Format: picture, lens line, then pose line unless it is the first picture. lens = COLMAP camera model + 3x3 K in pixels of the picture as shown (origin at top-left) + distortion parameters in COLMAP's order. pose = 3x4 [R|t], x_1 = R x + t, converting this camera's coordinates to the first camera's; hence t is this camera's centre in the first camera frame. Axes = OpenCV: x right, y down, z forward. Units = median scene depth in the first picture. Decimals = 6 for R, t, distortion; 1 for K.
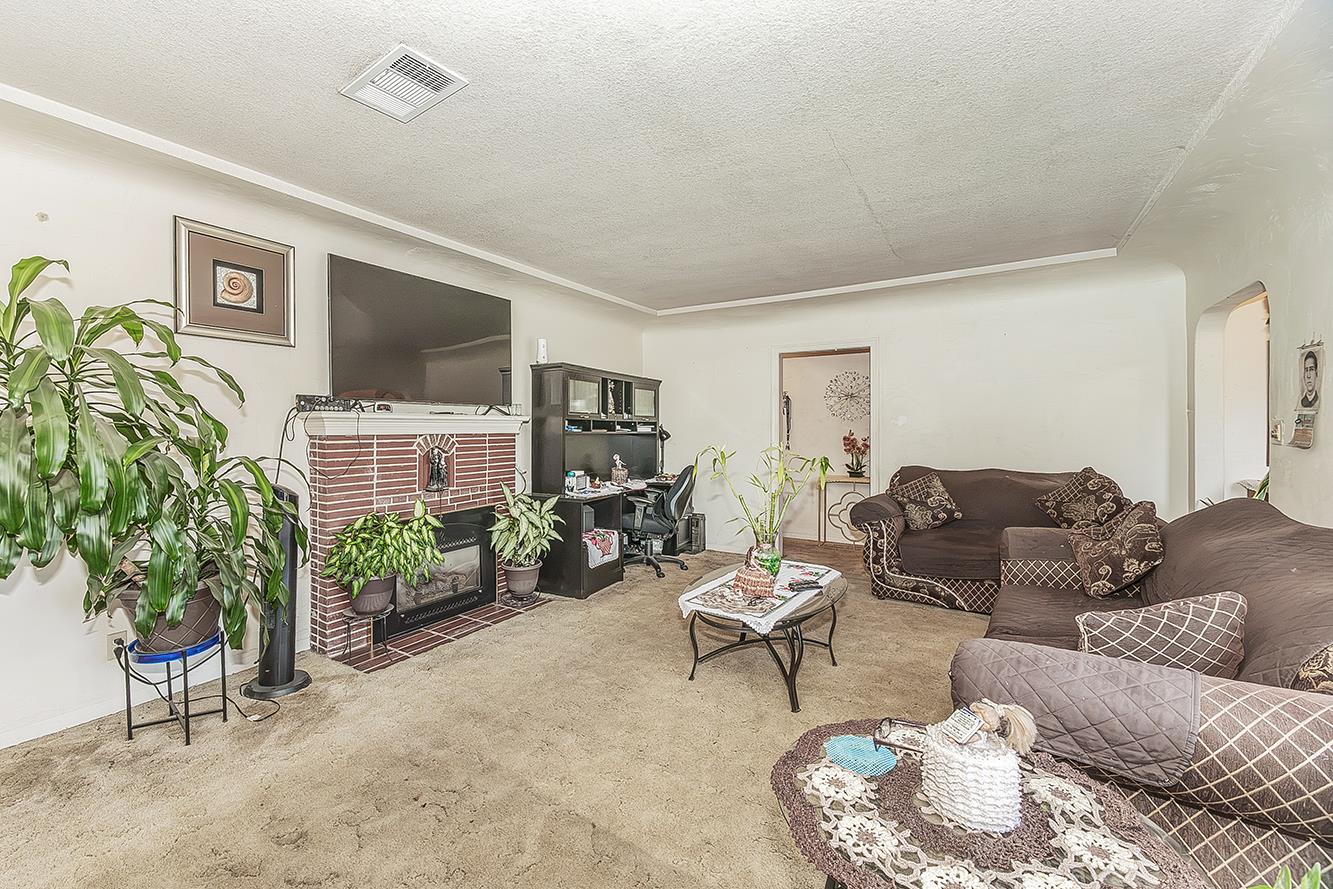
lens RADIAL K [[568.6, 0, 591.6], [0, 568.6, 429.8], [0, 0, 1]] dist [0.000118, 0.000235]
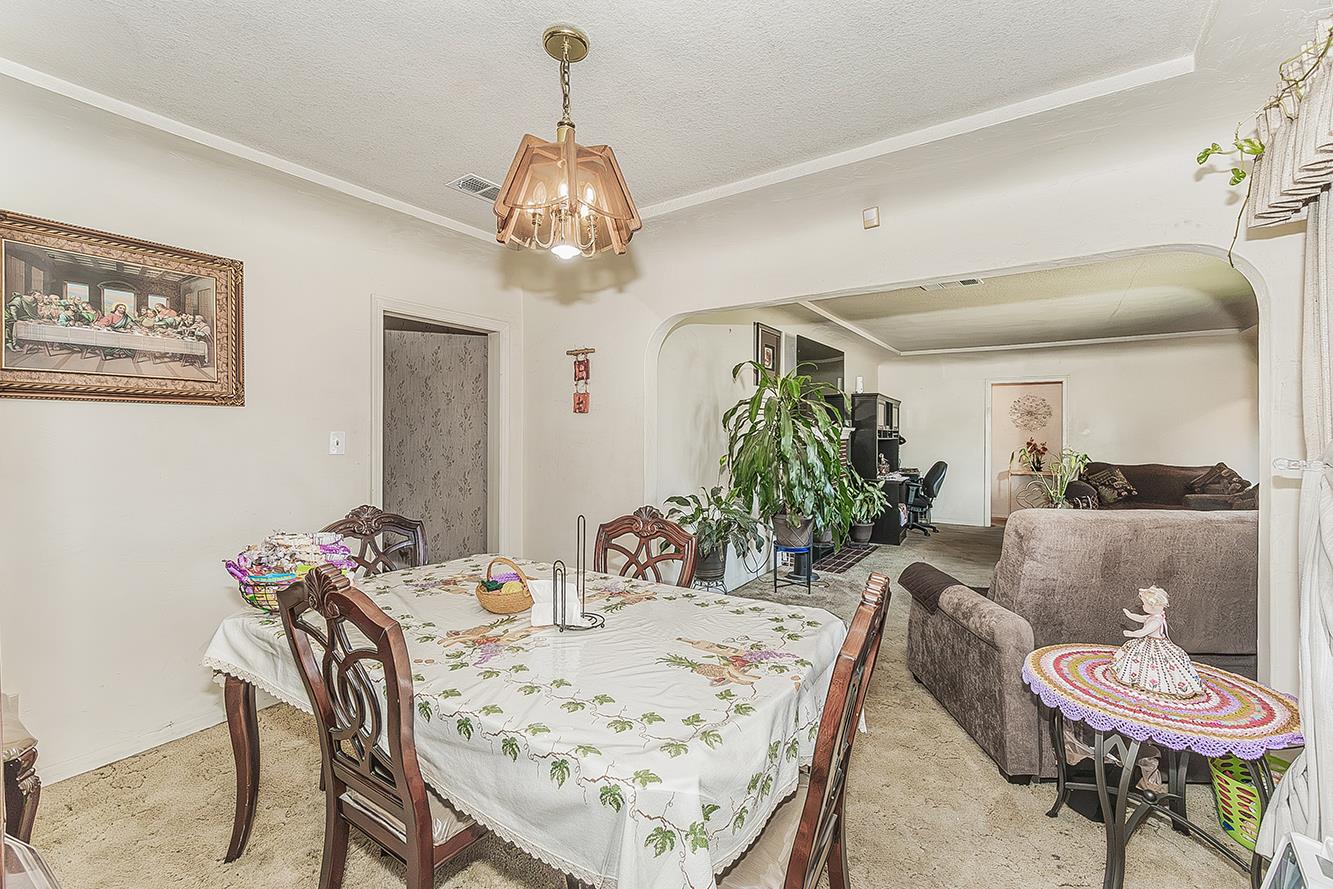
lens RADIAL K [[567.0, 0, 666.6], [0, 567.0, 437.0], [0, 0, 1]] dist [0.000294, 0.000005]
pose [[0.999657, 0.005061, 0.025703, -0.745090], [-0.005264, 0.999955, 0.007832, -0.010345], [-0.025662, -0.007964, 0.999639, -0.570806]]
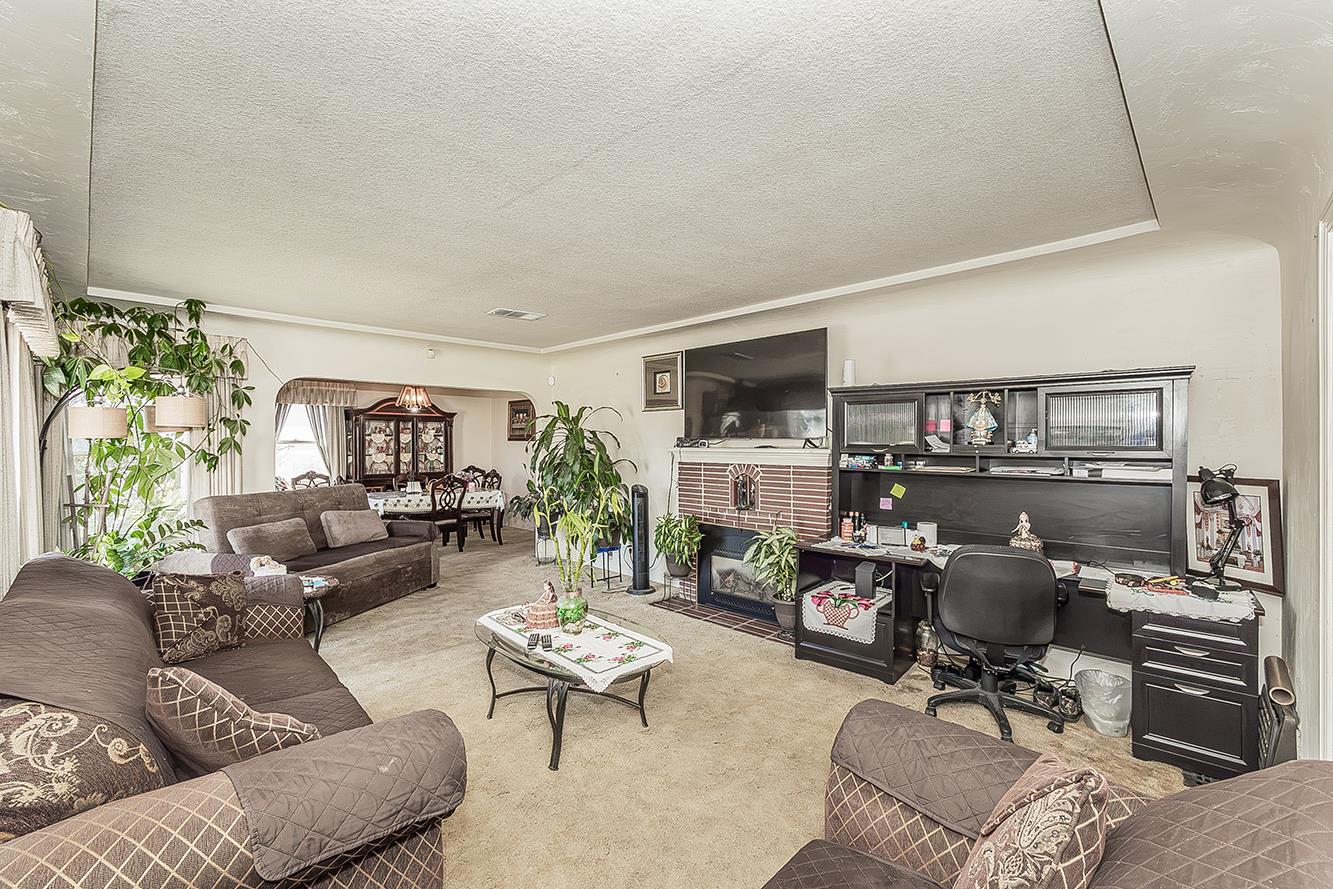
lens RADIAL K [[559.9, 0, 681.6], [0, 559.9, 441.0], [0, 0, 1]] dist [0.000008, -0.000005]
pose [[-0.153668, 0.002015, -0.988121, 0.942191], [-0.000012, 0.999998, 0.002041, -0.044161], [0.988123, 0.000326, -0.153668, 1.033802]]
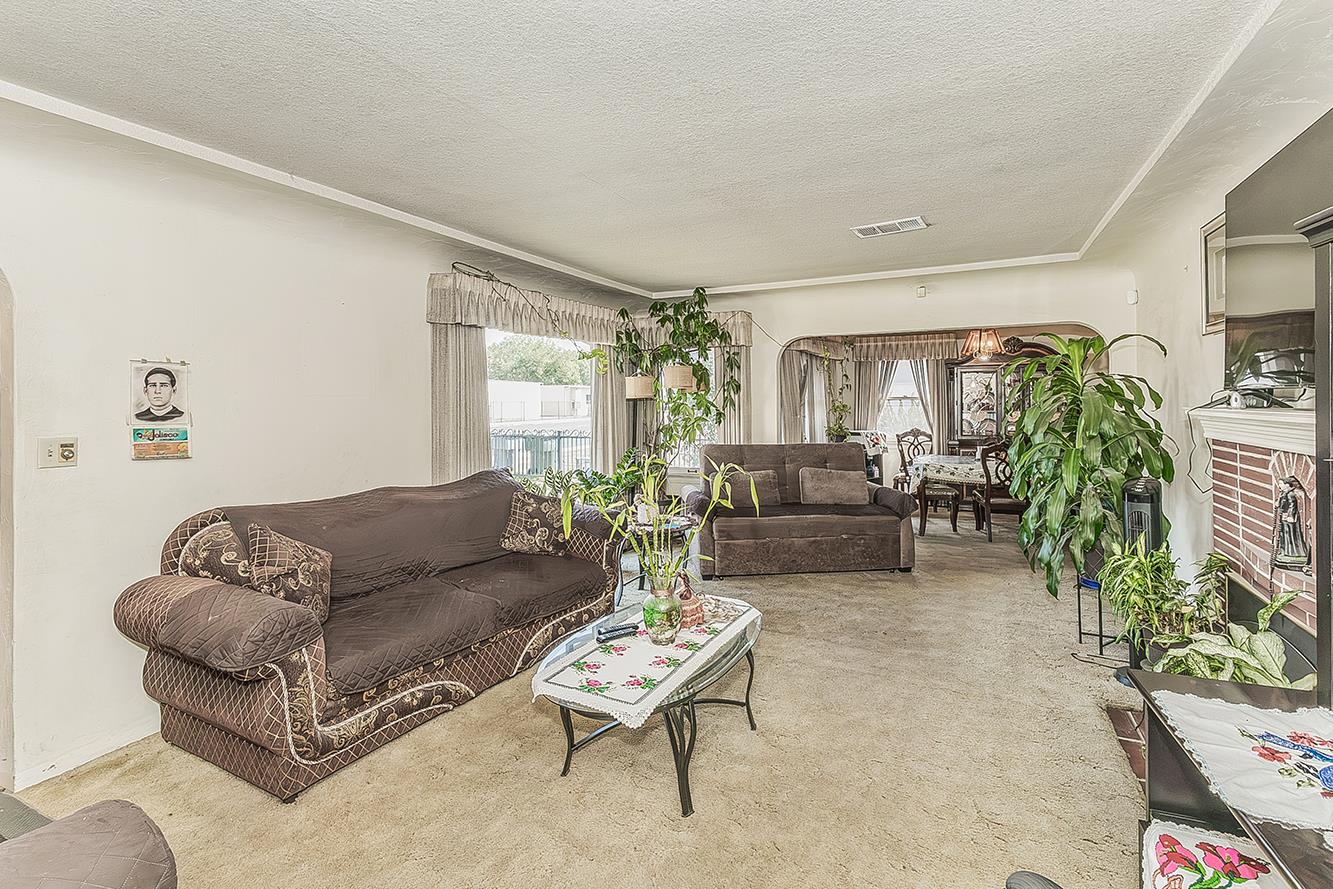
lens RADIAL K [[618.5, 0, 662.1], [0, 618.5, 401.0], [0, 0, 1]] dist [0.000162, 0.000202]
pose [[-0.989336, 0.012287, -0.145130, 0.328252], [0.012106, 0.999924, 0.002127, -0.042203], [0.145145, 0.000347, -0.989410, 1.416156]]
